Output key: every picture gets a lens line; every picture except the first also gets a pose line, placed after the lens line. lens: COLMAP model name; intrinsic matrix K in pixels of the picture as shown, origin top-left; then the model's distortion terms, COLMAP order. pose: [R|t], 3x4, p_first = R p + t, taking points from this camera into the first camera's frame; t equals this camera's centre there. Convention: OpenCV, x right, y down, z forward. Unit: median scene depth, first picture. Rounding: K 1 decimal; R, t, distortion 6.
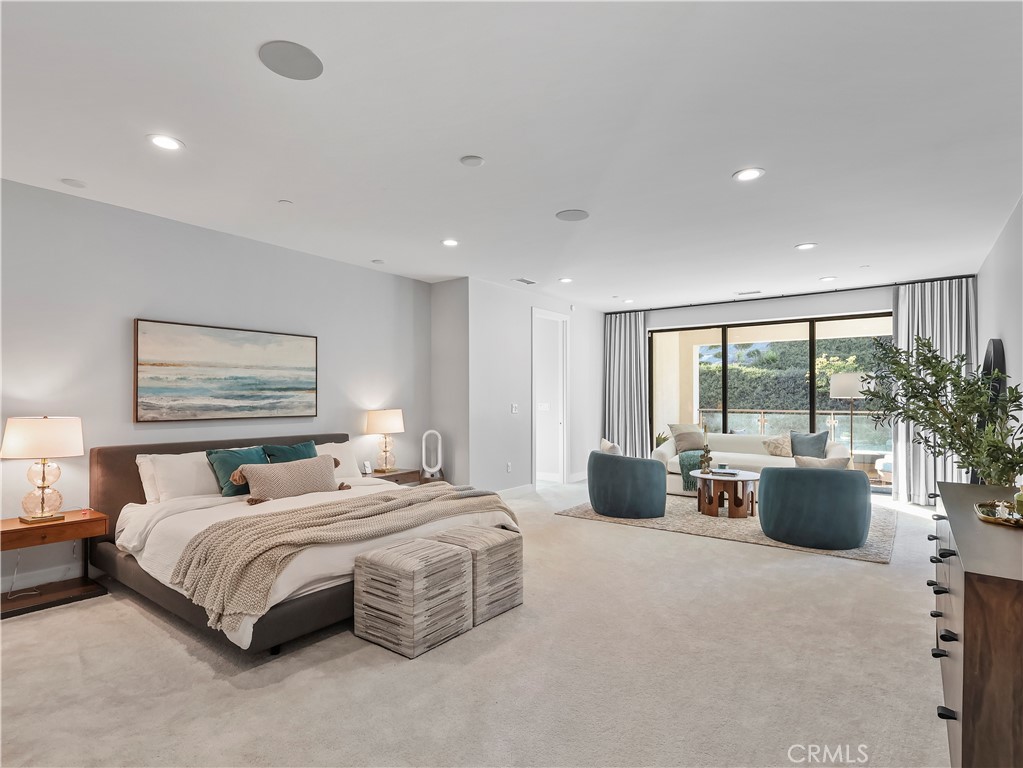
lens RADIAL K [[551.0, 0, 526.7], [0, 551.0, 391.3], [0, 0, 1]] dist [0.012886, -0.005540]
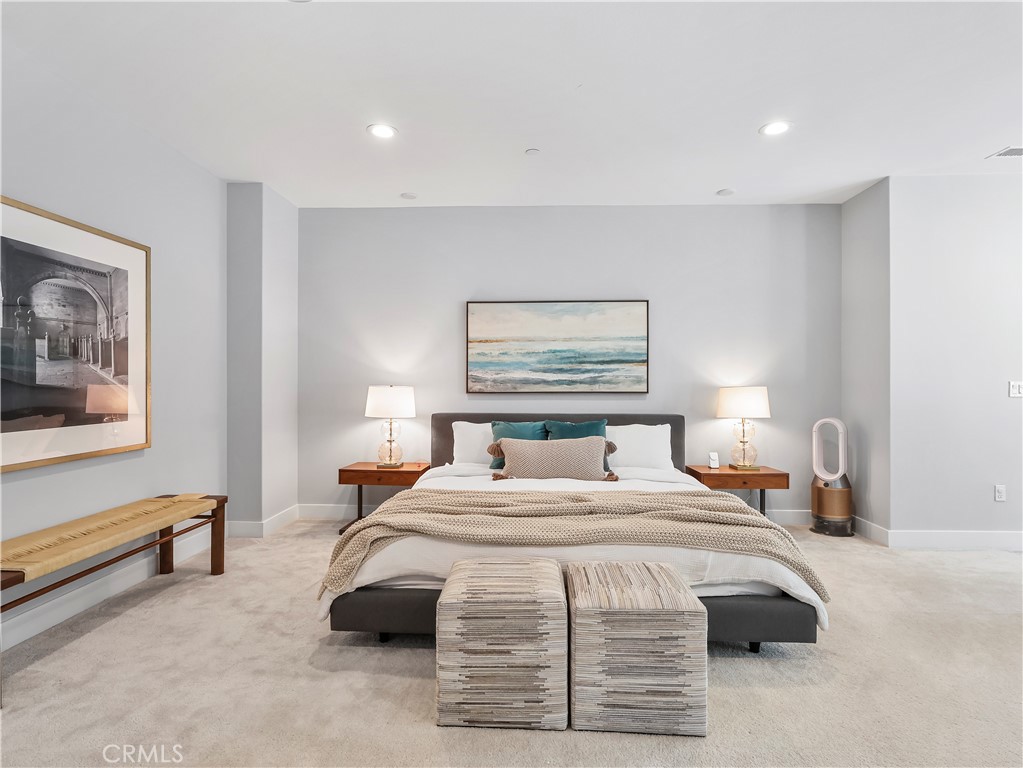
lens RADIAL K [[551.0, 0, 513.1], [0, 551.0, 378.6], [0, 0, 1]] dist [0.012886, -0.005540]
pose [[0.540796, -0.002746, -0.841149, 0.297058], [0.009296, 0.999953, 0.002713, 0.024299], [0.841102, -0.009286, 0.540797, 0.466661]]
